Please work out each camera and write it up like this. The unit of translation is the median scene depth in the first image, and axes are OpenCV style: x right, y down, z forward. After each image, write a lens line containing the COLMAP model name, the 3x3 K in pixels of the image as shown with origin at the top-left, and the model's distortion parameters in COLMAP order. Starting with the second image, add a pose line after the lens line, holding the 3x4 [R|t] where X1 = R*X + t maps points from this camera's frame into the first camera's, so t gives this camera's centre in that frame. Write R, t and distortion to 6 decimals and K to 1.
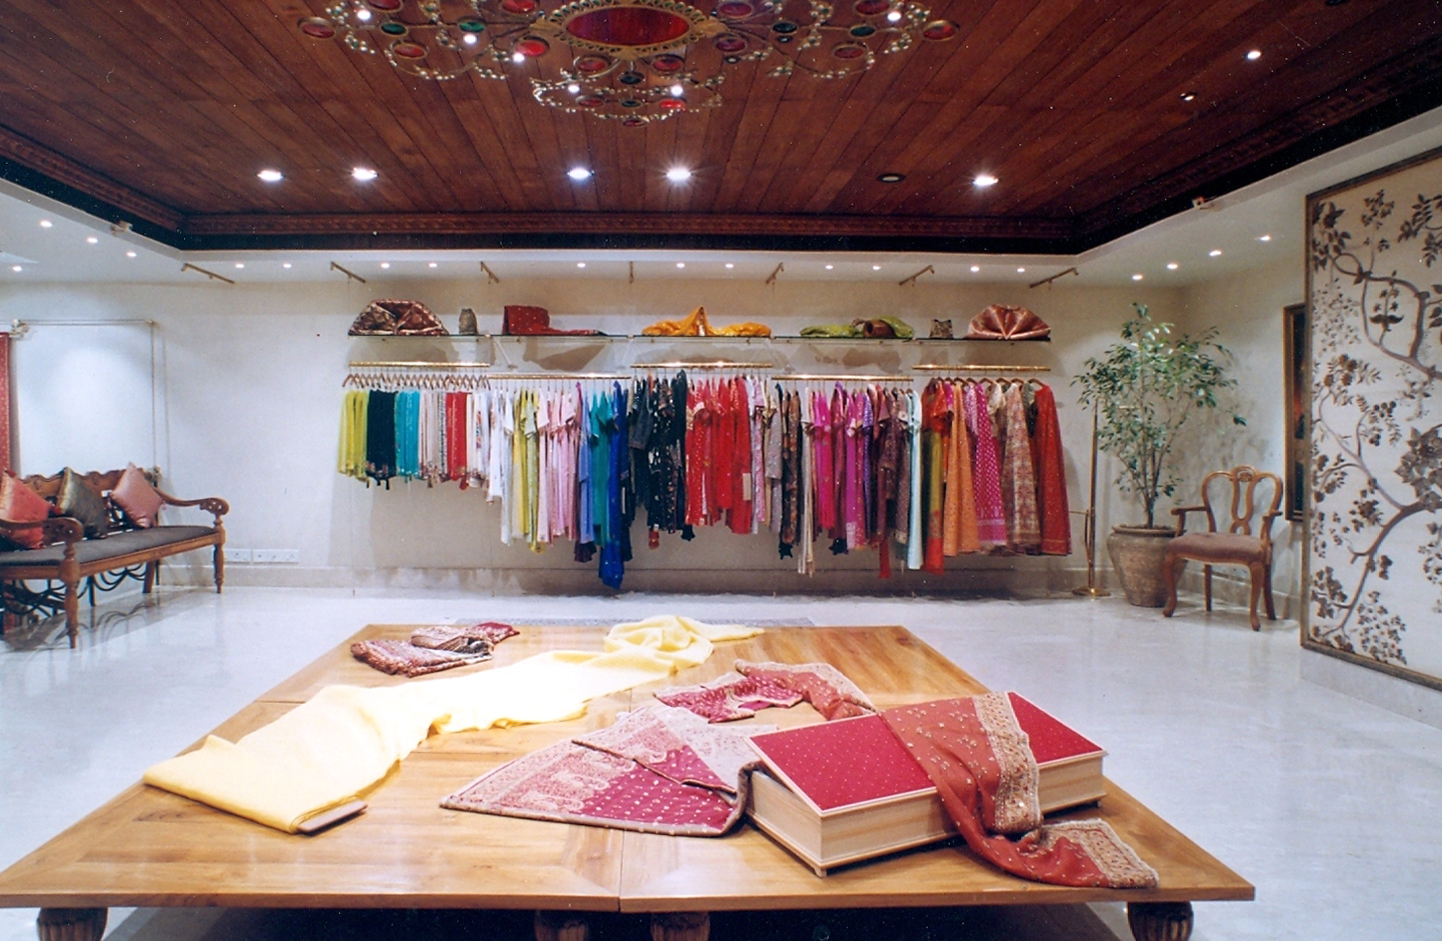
lens RADIAL K [[872.3, 0, 718.0], [0, 872.3, 455.1], [0, 0, 1]] dist [-0.052682, 0.001639]
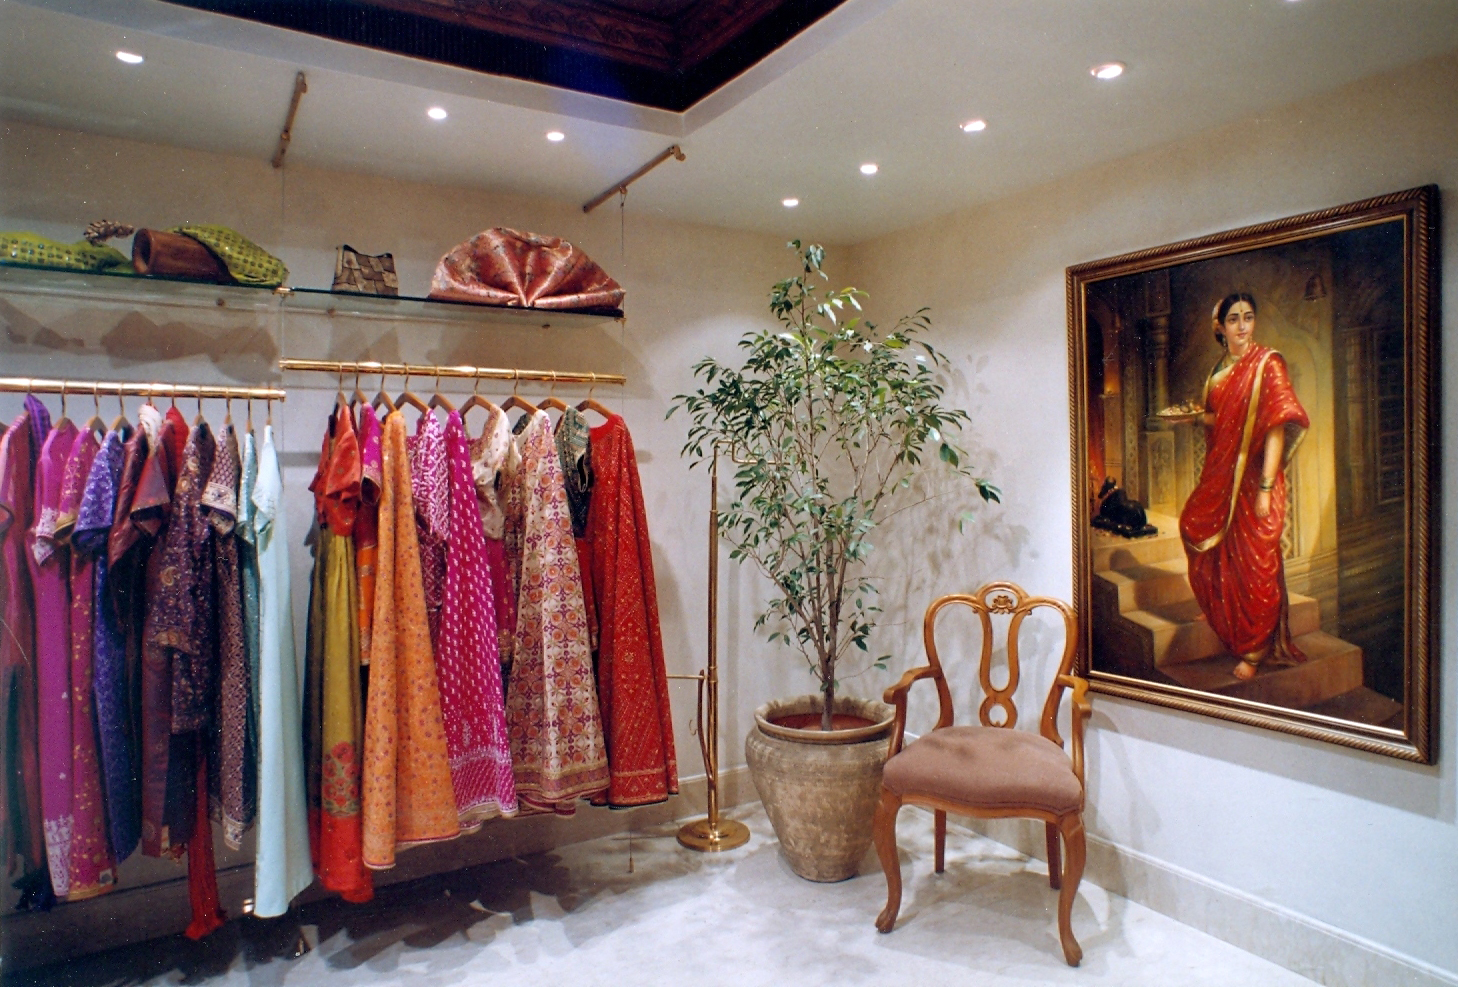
lens RADIAL K [[926.5, 0, 729.0], [0, 926.5, 493.5], [0, 0, 1]] dist [-0.075801, 0.001439]
pose [[0.892064, -0.017004, 0.451590, 0.222022], [0.018656, 0.999826, 0.000795, -0.040821], [-0.451524, 0.007716, 0.892225, 0.565123]]
